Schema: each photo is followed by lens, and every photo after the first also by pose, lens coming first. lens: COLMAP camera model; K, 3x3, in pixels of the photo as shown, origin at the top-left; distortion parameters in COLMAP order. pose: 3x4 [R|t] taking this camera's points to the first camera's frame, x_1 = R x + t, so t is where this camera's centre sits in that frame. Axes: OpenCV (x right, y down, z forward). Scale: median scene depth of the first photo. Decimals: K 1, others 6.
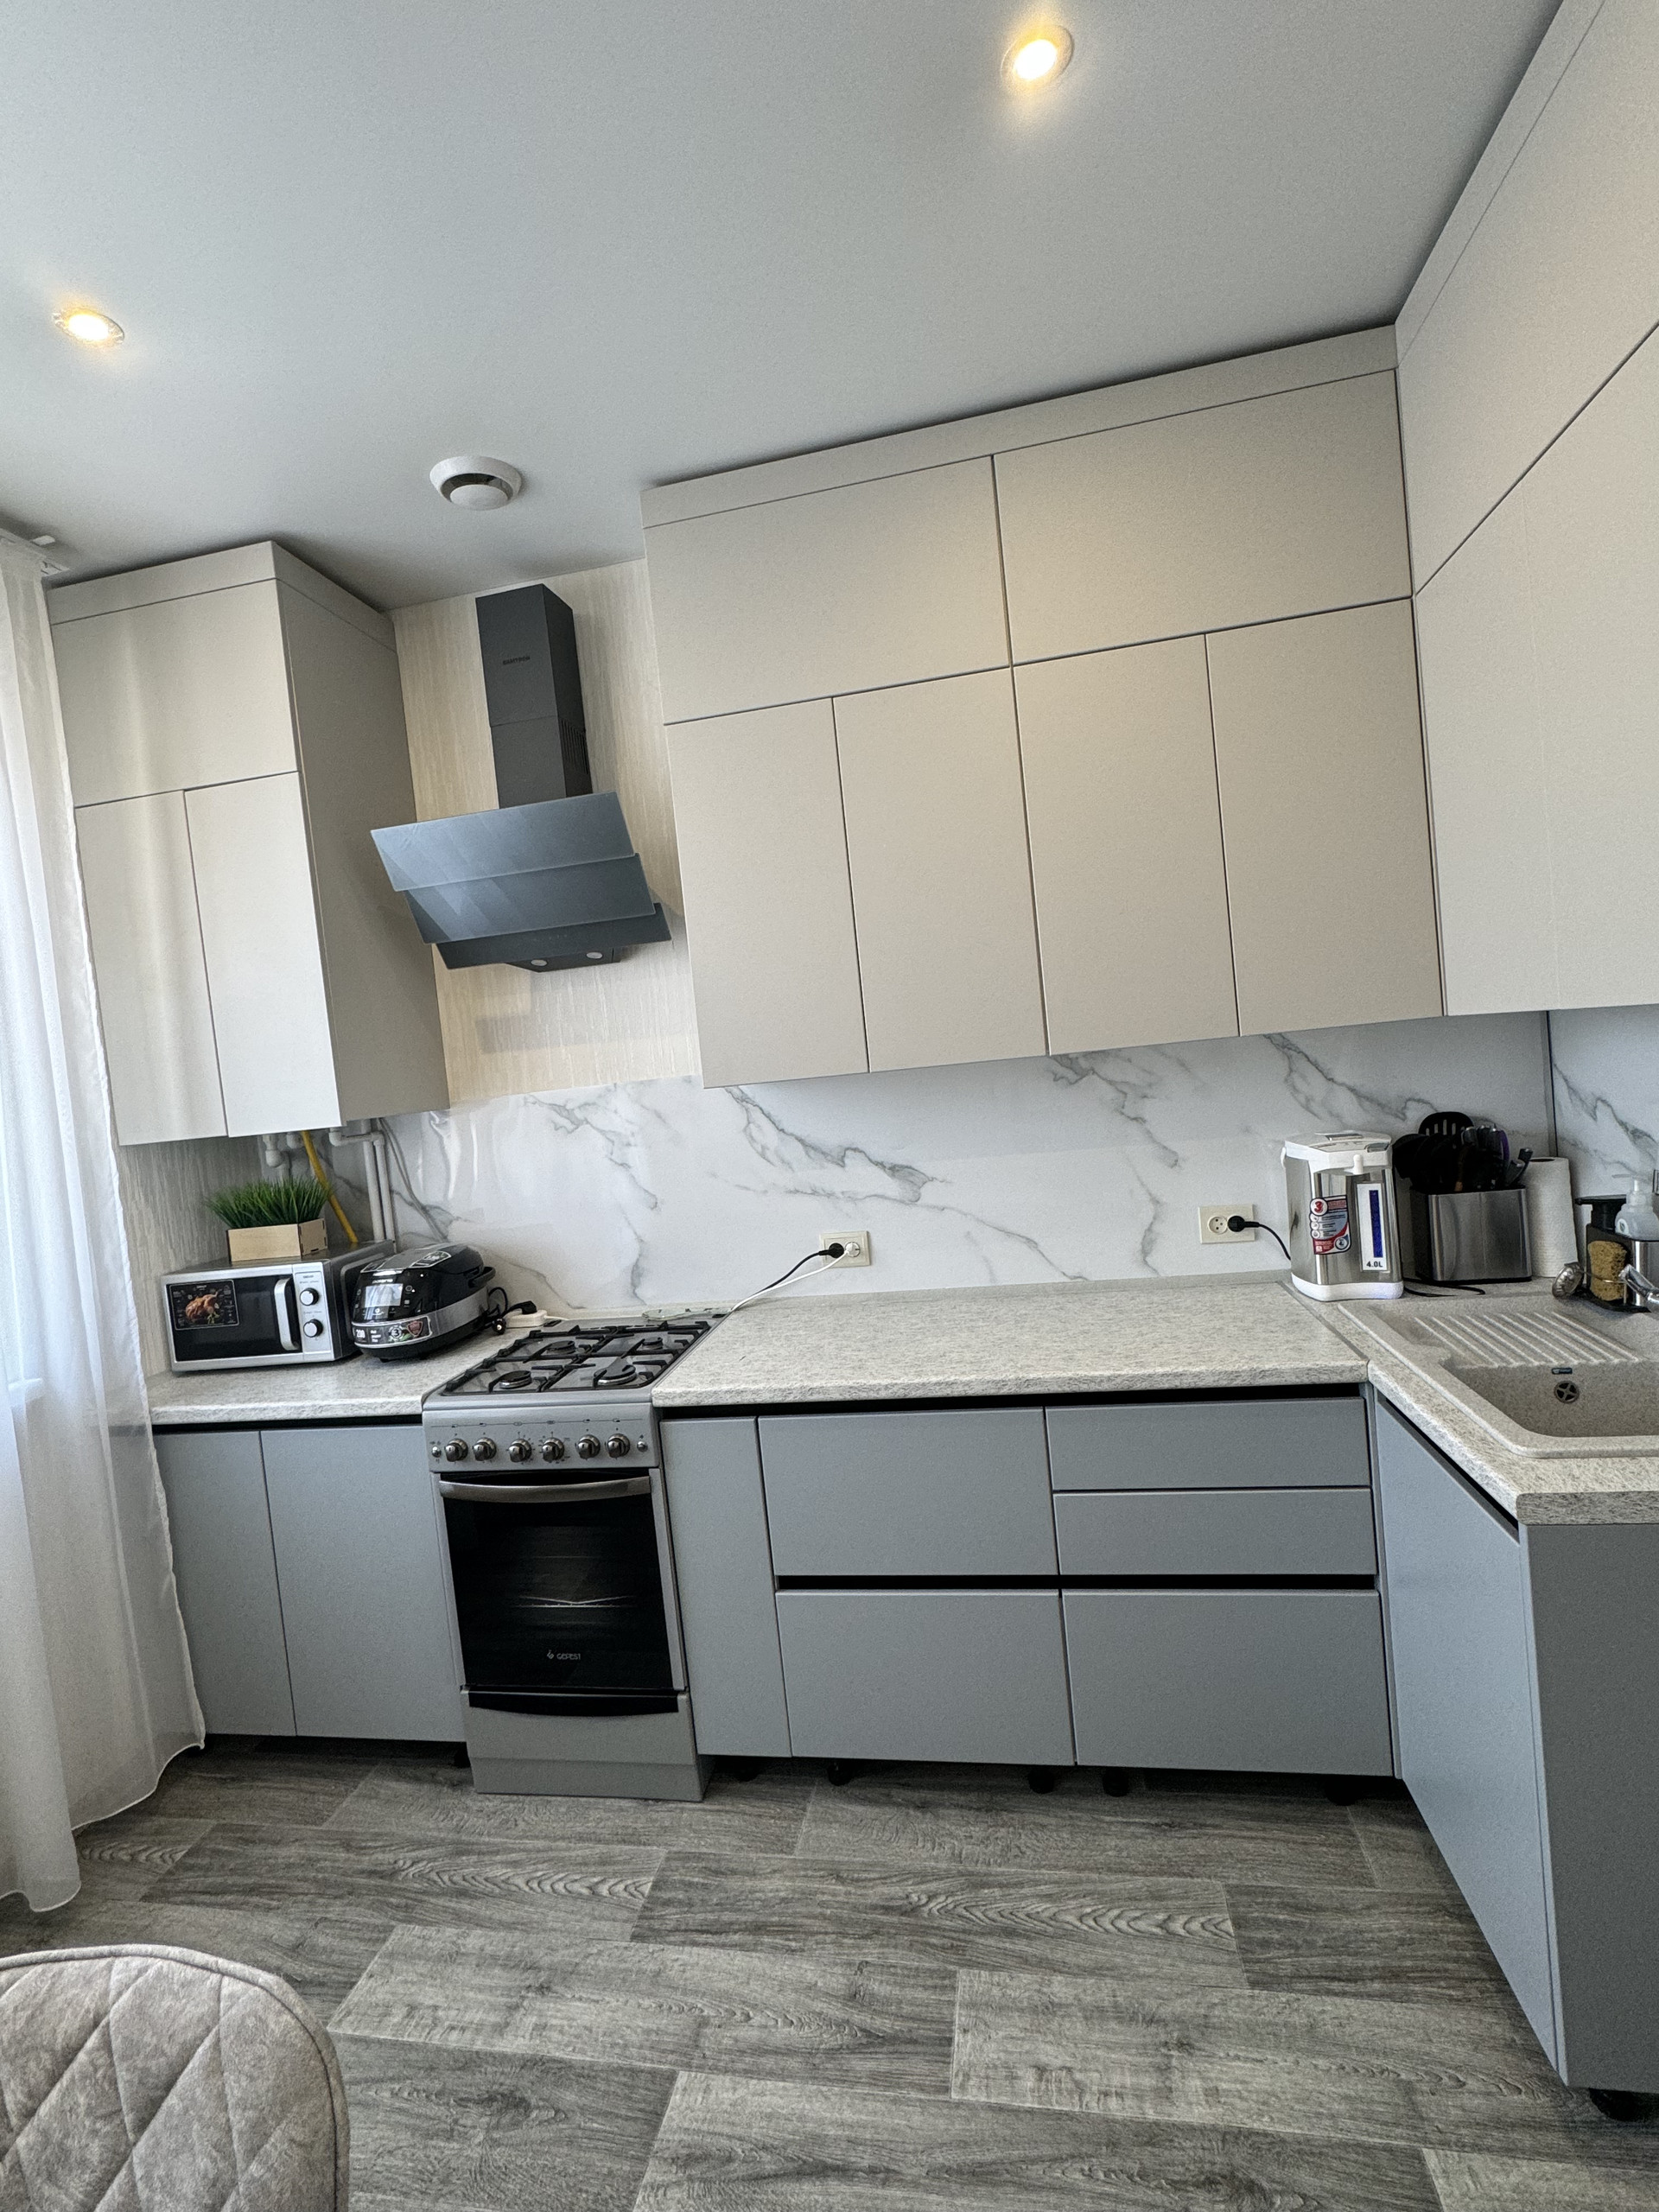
lens RADIAL K [[993.6, 0, 829.8], [0, 993.6, 1100.2], [0, 0, 1]] dist [-0.003556, 0.000292]
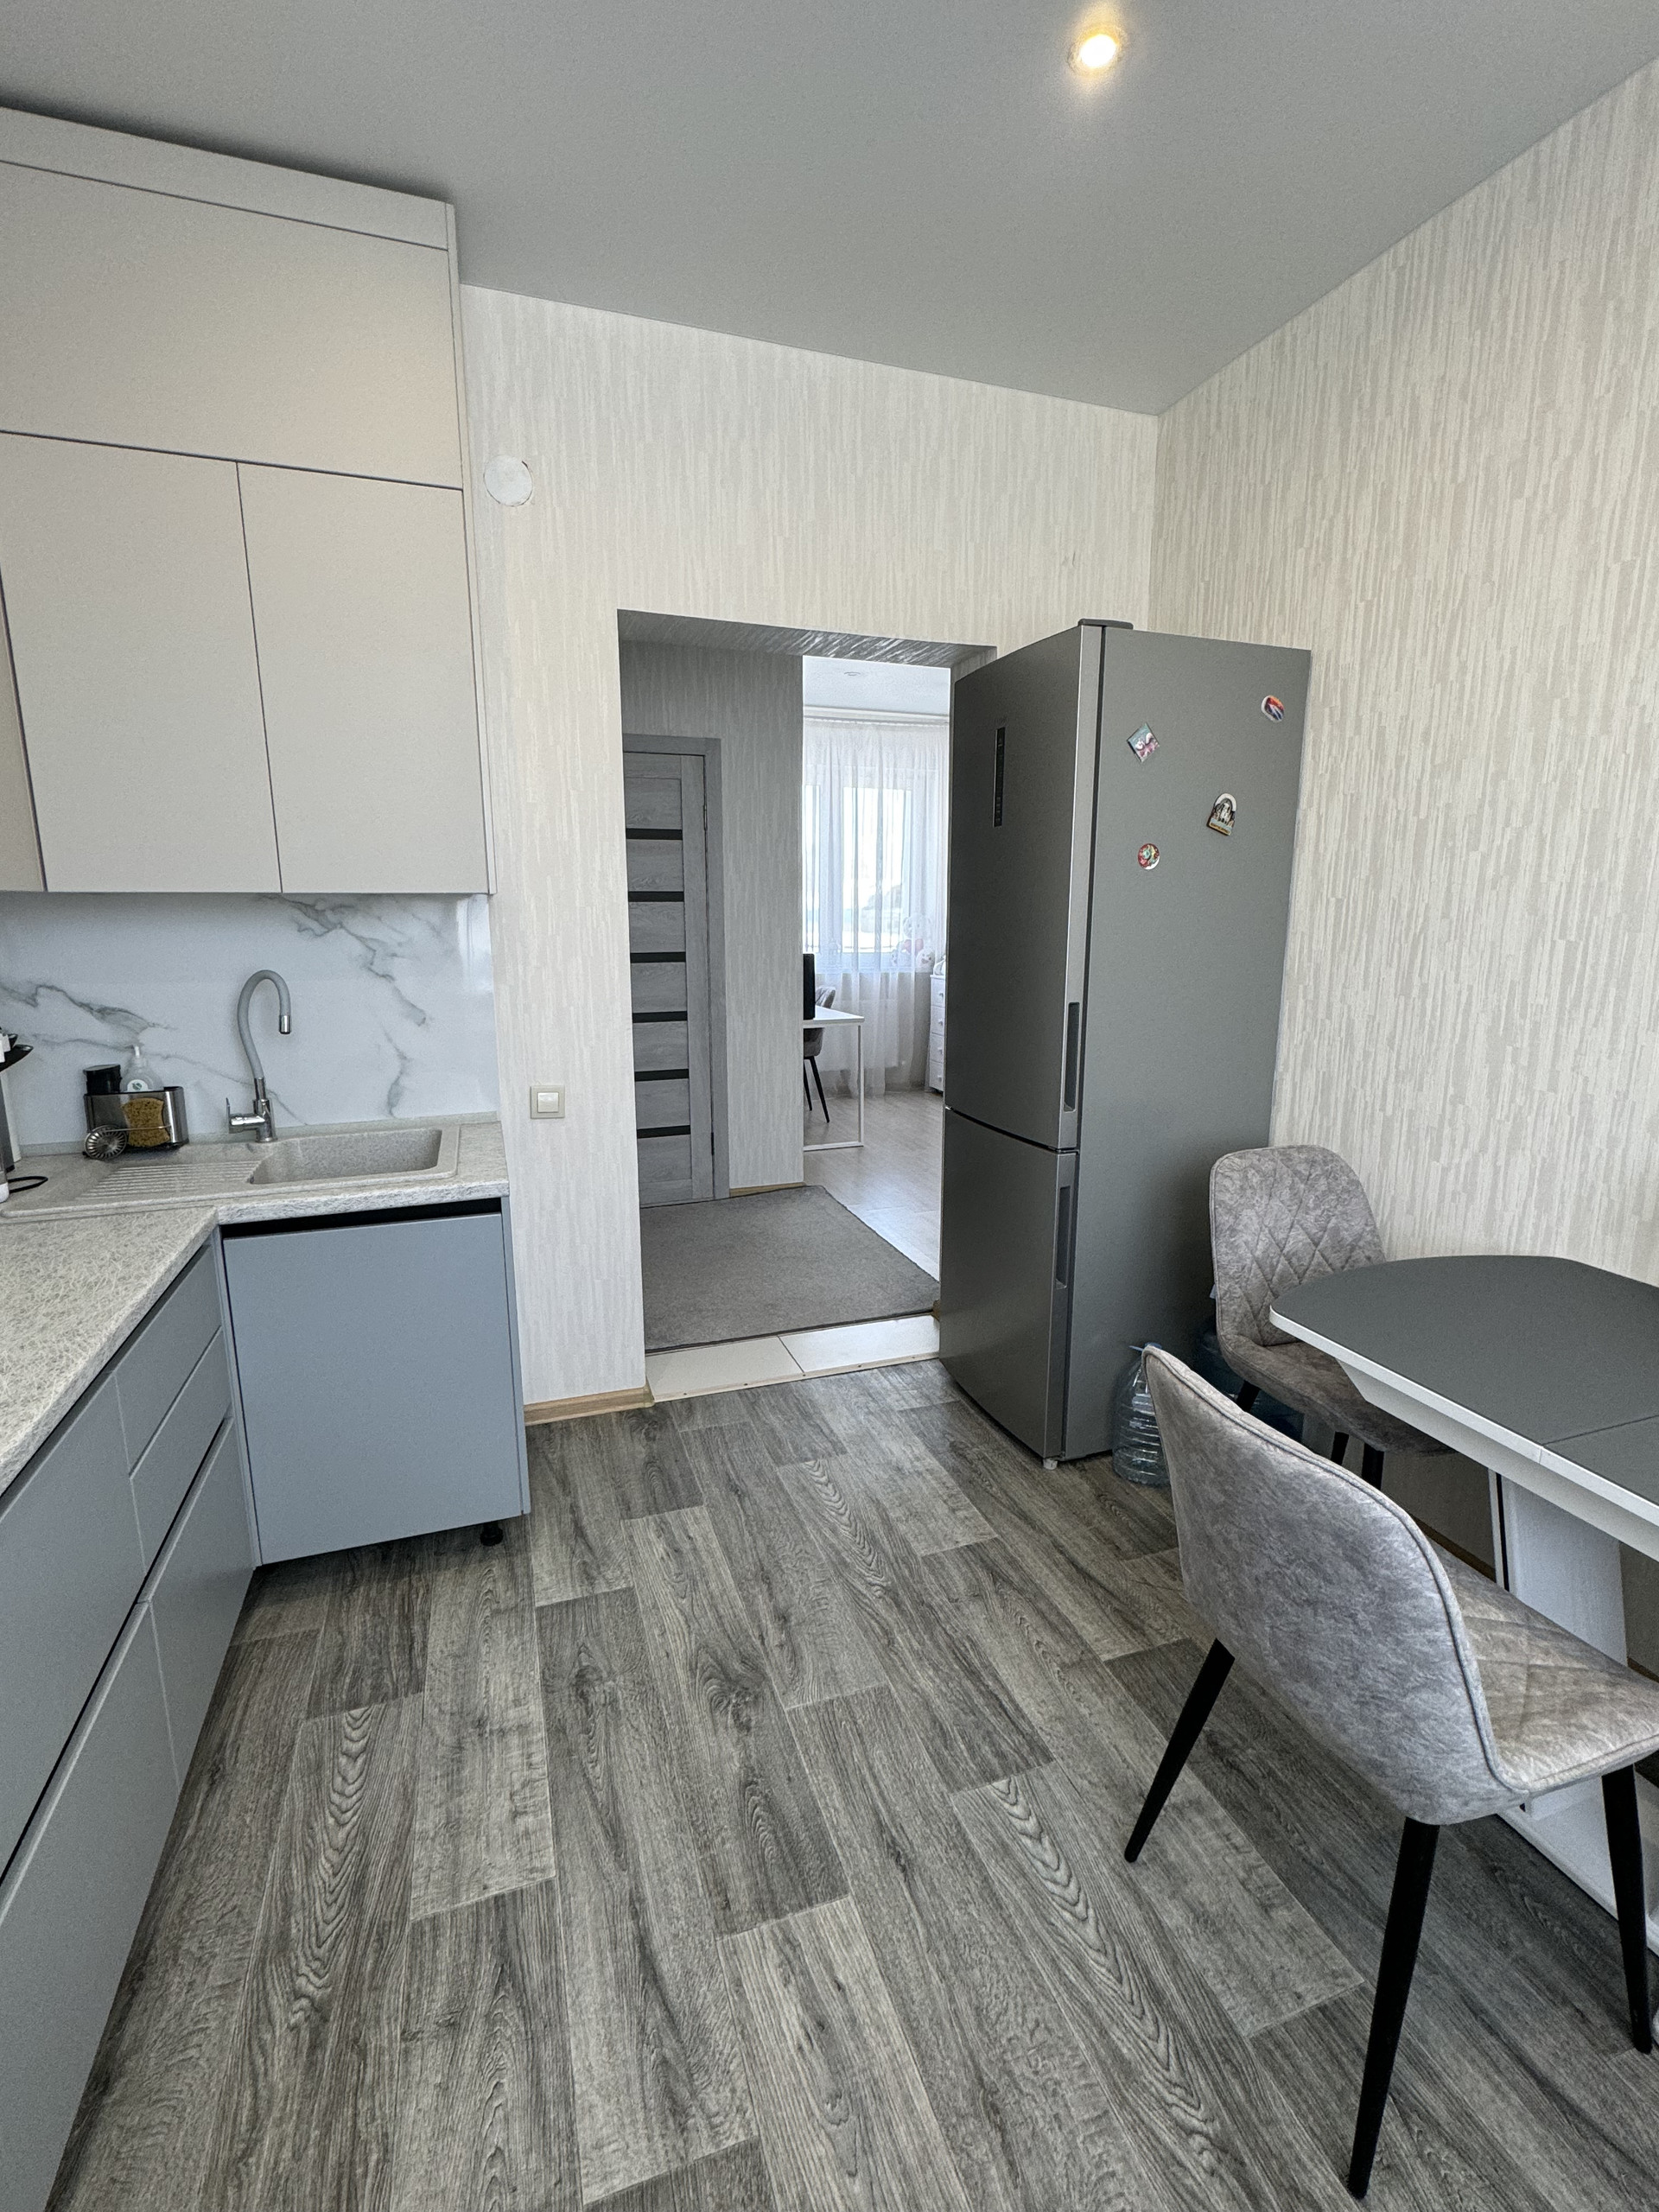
lens RADIAL K [[993.6, 0, 828.9], [0, 993.6, 1102.0], [0, 0, 1]] dist [-0.003556, 0.000292]
pose [[-0.499832, -0.065419, 0.863648, -0.665014], [0.086582, 0.988375, 0.124976, 0.069626], [-0.861784, 0.137243, -0.488357, 0.873899]]
